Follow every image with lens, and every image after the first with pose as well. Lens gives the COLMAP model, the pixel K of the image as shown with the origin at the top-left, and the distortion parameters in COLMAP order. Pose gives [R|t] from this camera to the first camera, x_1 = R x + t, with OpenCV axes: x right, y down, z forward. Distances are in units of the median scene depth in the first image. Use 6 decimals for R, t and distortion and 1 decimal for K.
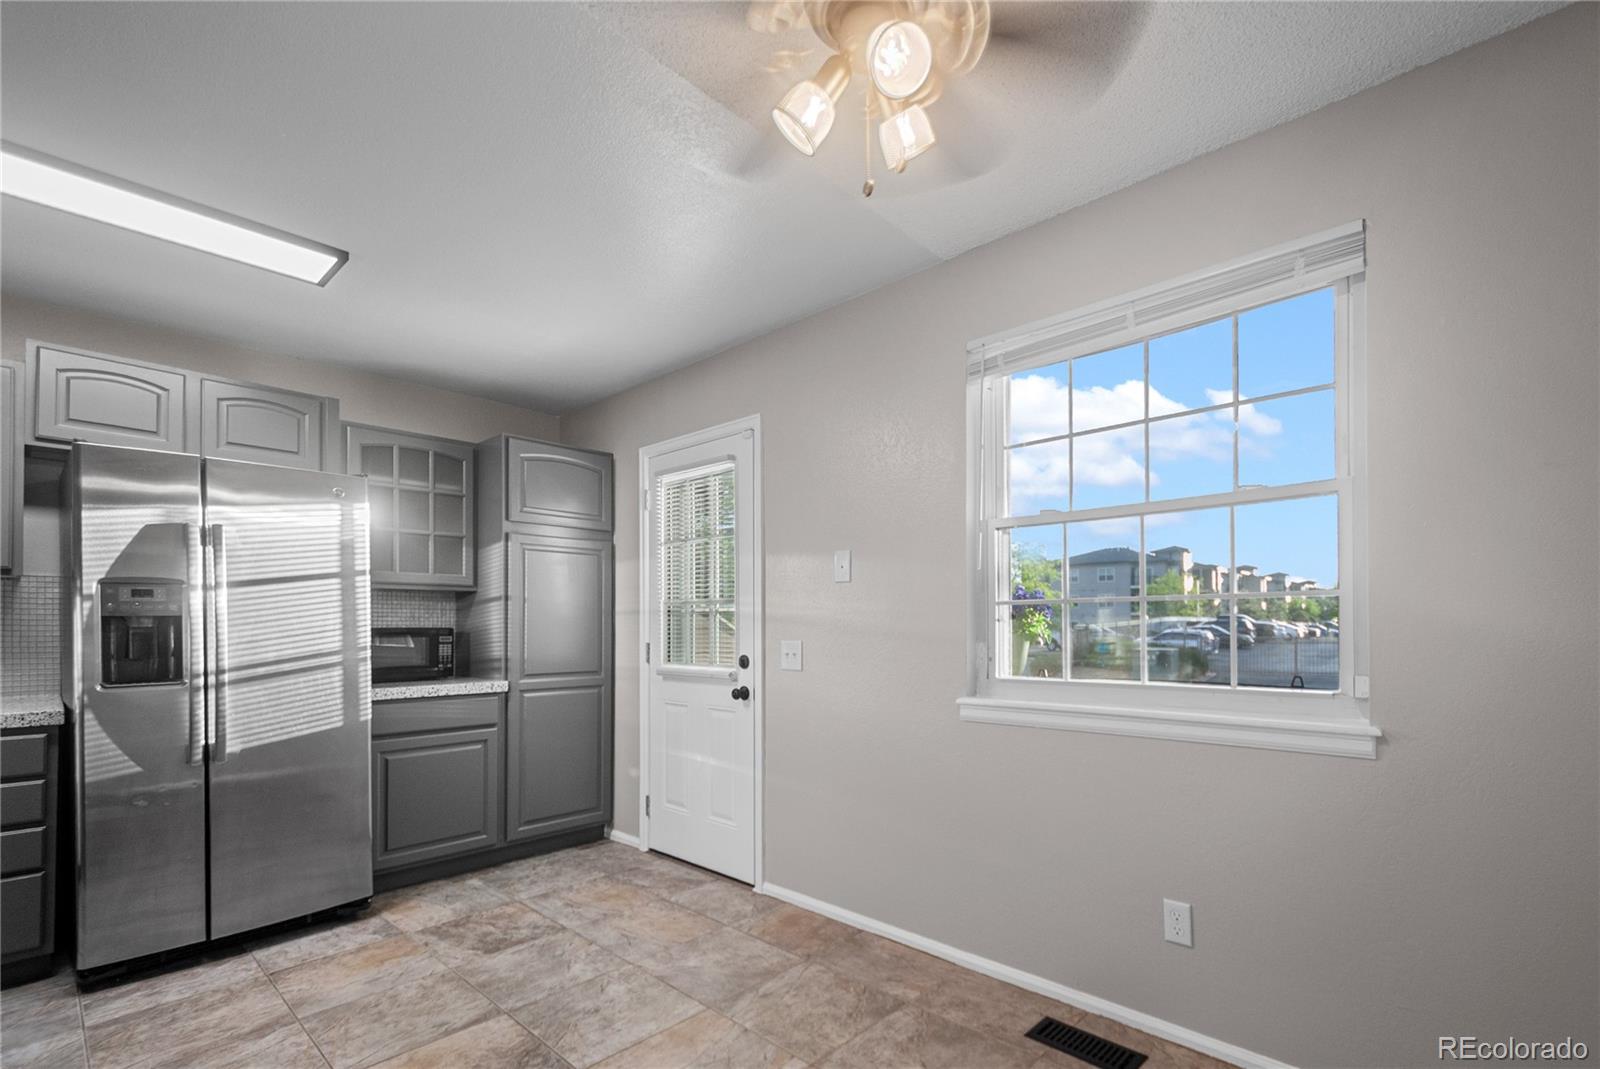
lens RADIAL K [[728.0, 0, 805.6], [0, 728.0, 614.5], [0, 0, 1]] dist [-0.001189, -0.000439]
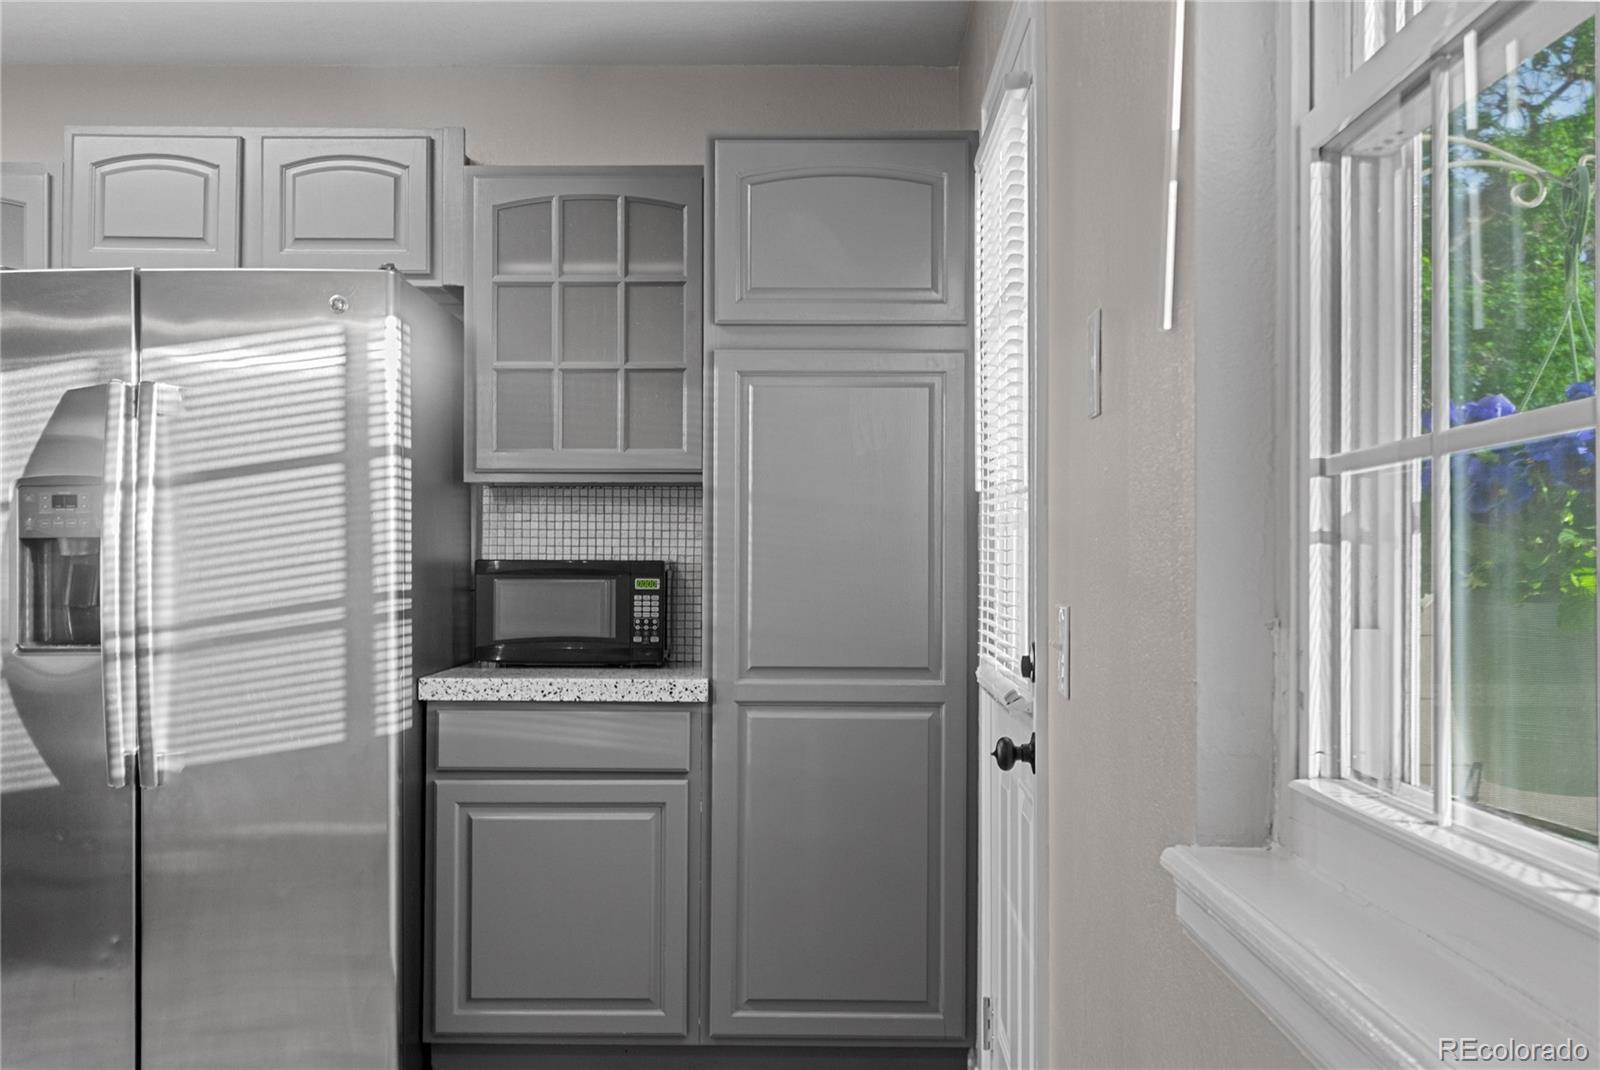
lens RADIAL K [[1634.8, 0, 800.0], [0, 1634.8, 535.0], [0, 0, 1]] dist [0.020664, -0.001384]
pose [[0.676171, -0.010281, -0.736673, 0.468849], [0.004634, 0.999942, -0.009702, 0.015542], [0.736730, 0.003147, 0.676180, 0.441177]]
